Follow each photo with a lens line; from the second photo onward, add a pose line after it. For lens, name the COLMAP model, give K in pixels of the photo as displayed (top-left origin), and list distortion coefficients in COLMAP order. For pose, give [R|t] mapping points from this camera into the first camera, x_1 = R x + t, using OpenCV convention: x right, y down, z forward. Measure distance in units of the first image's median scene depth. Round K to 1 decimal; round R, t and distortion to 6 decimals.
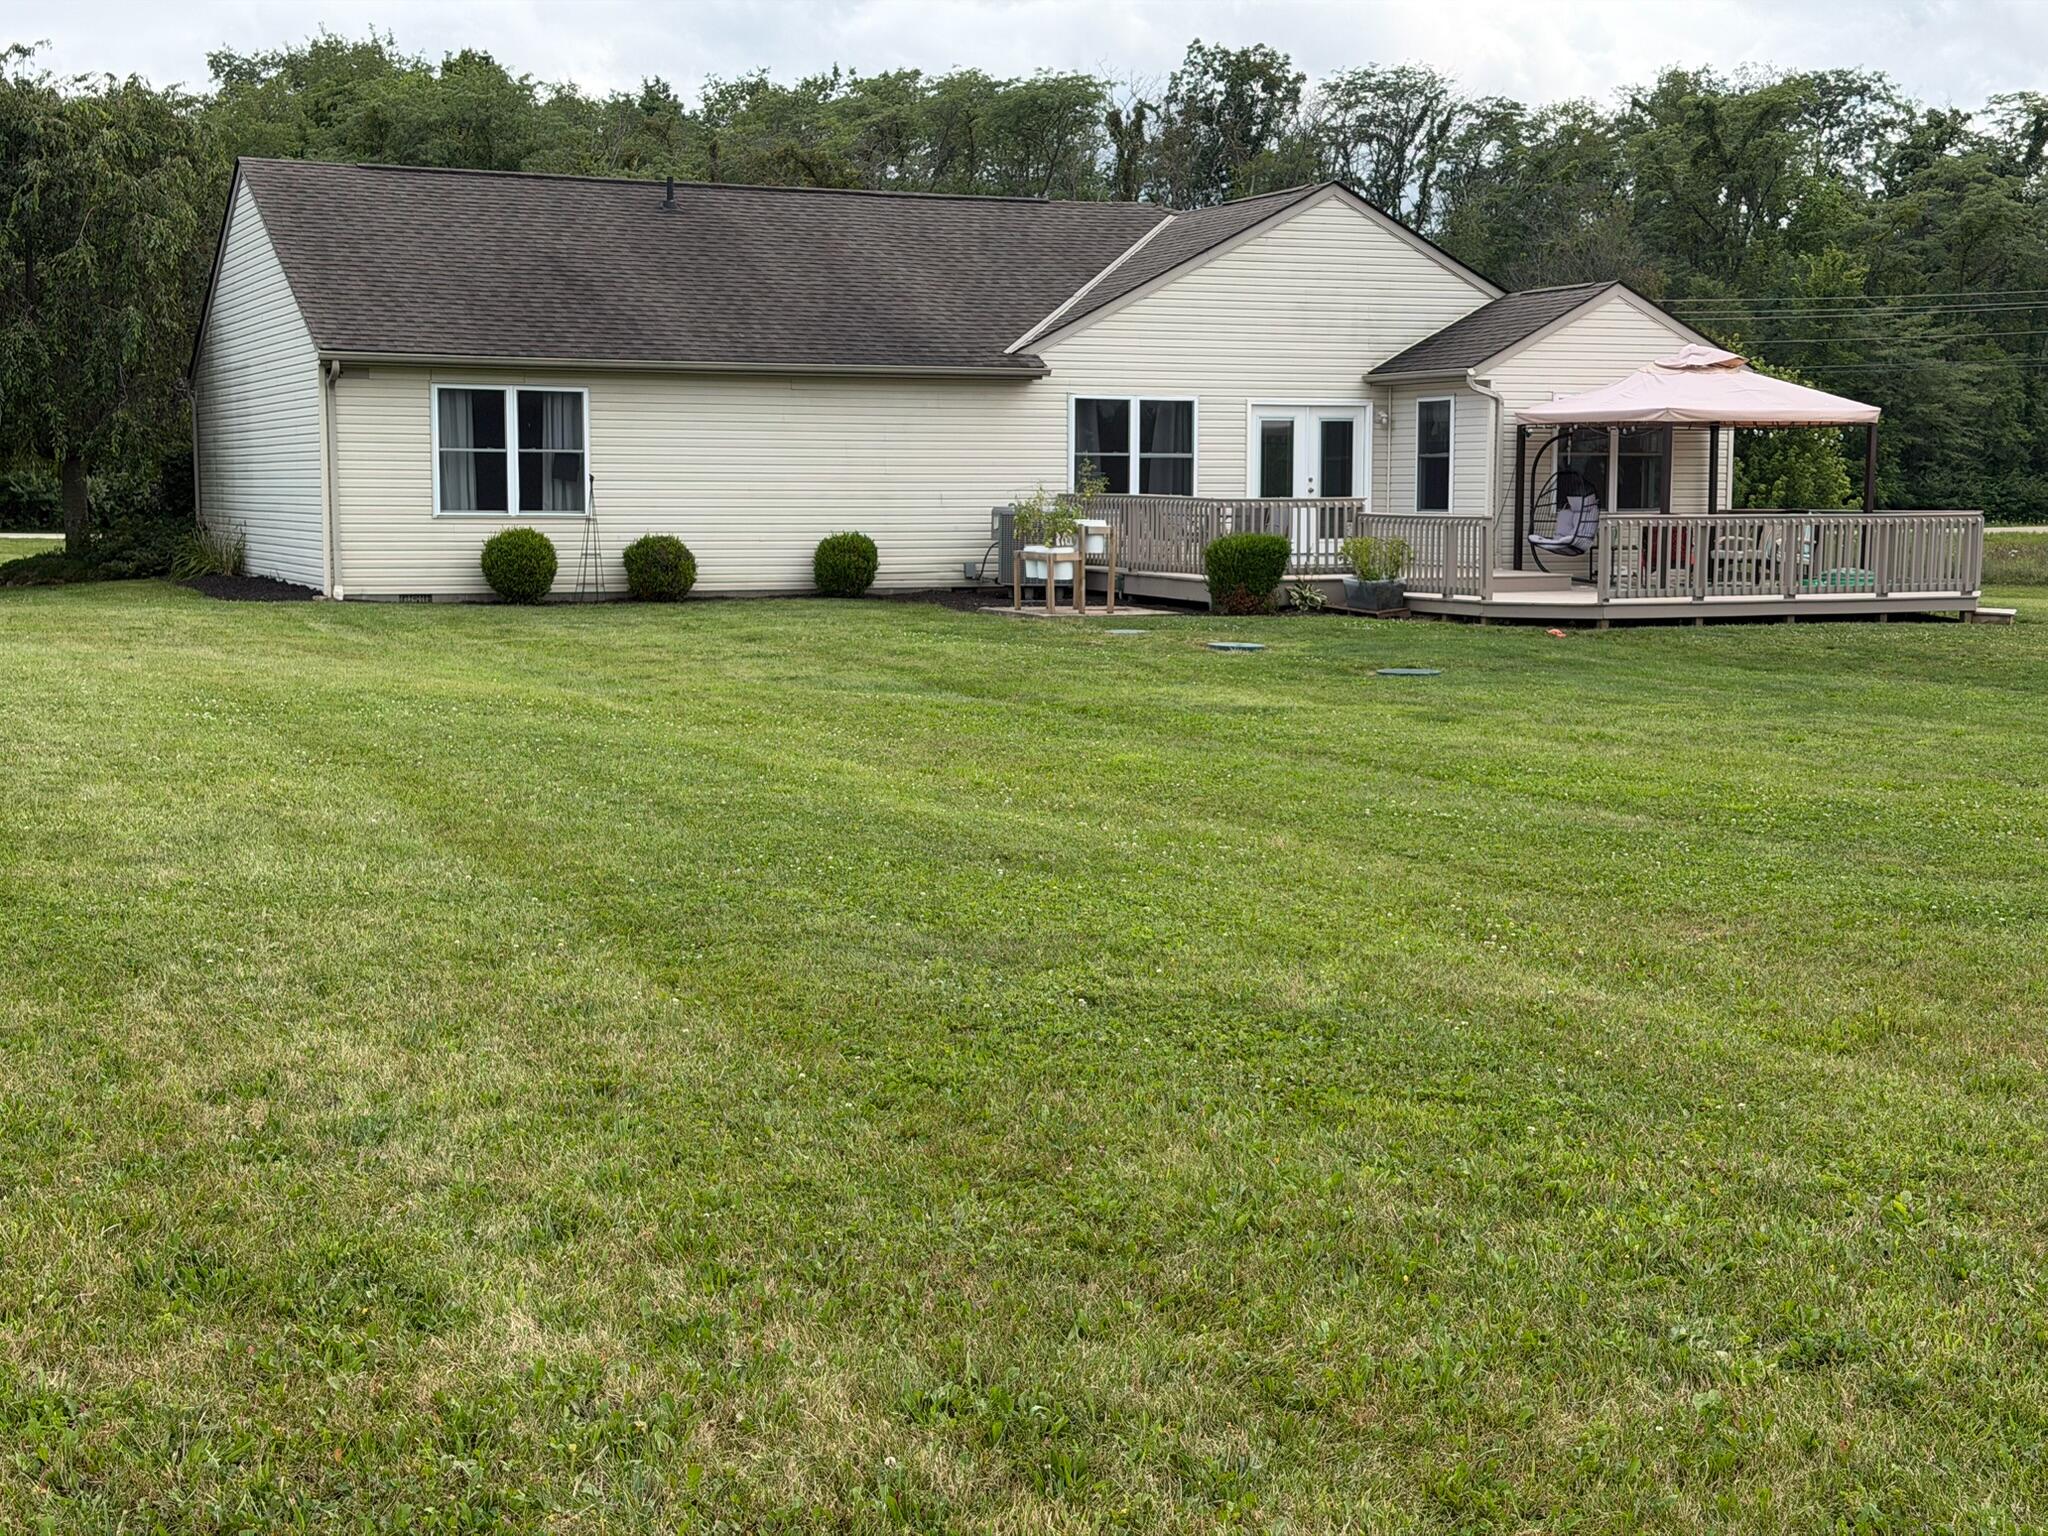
lens RADIAL K [[2864.8, 0, 1017.6], [0, 2864.8, 779.5], [0, 0, 1]] dist [0.172425, 0.000000]
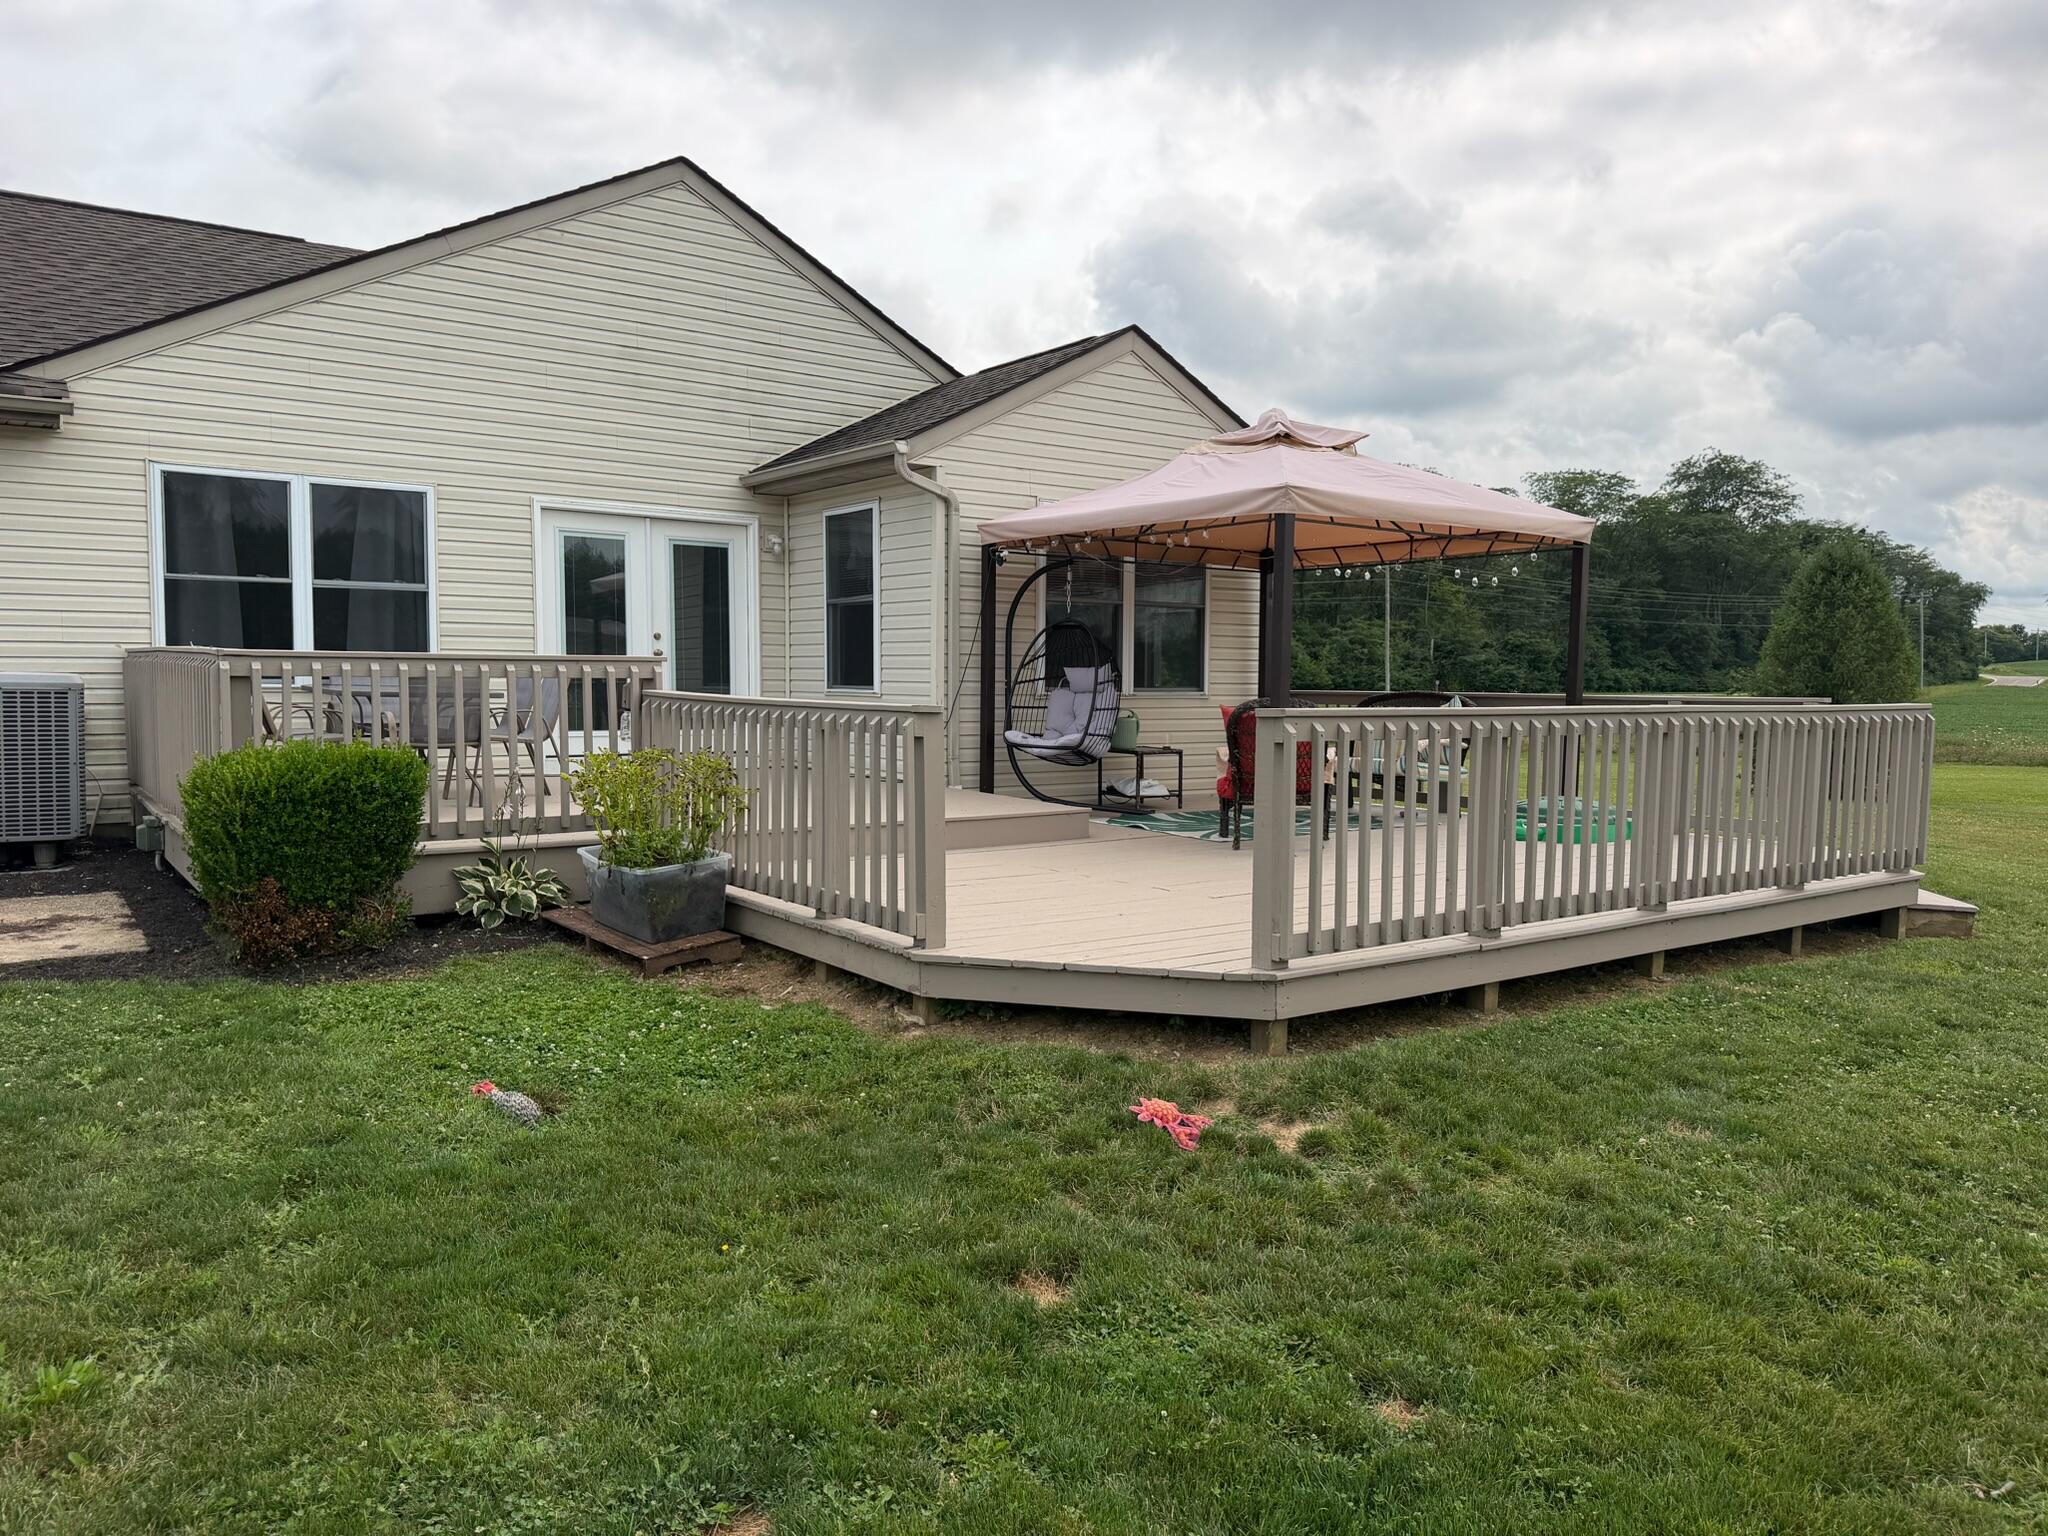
lens RADIAL K [[1437.3, 0, 1032.5], [0, 1437.3, 776.0], [0, 0, 1]] dist [0.027394, -0.003248]
pose [[0.975872, -0.007866, 0.218202, 0.117685], [0.014715, 0.999448, -0.029779, -0.066199], [-0.217848, 0.032271, 0.975449, 0.706698]]
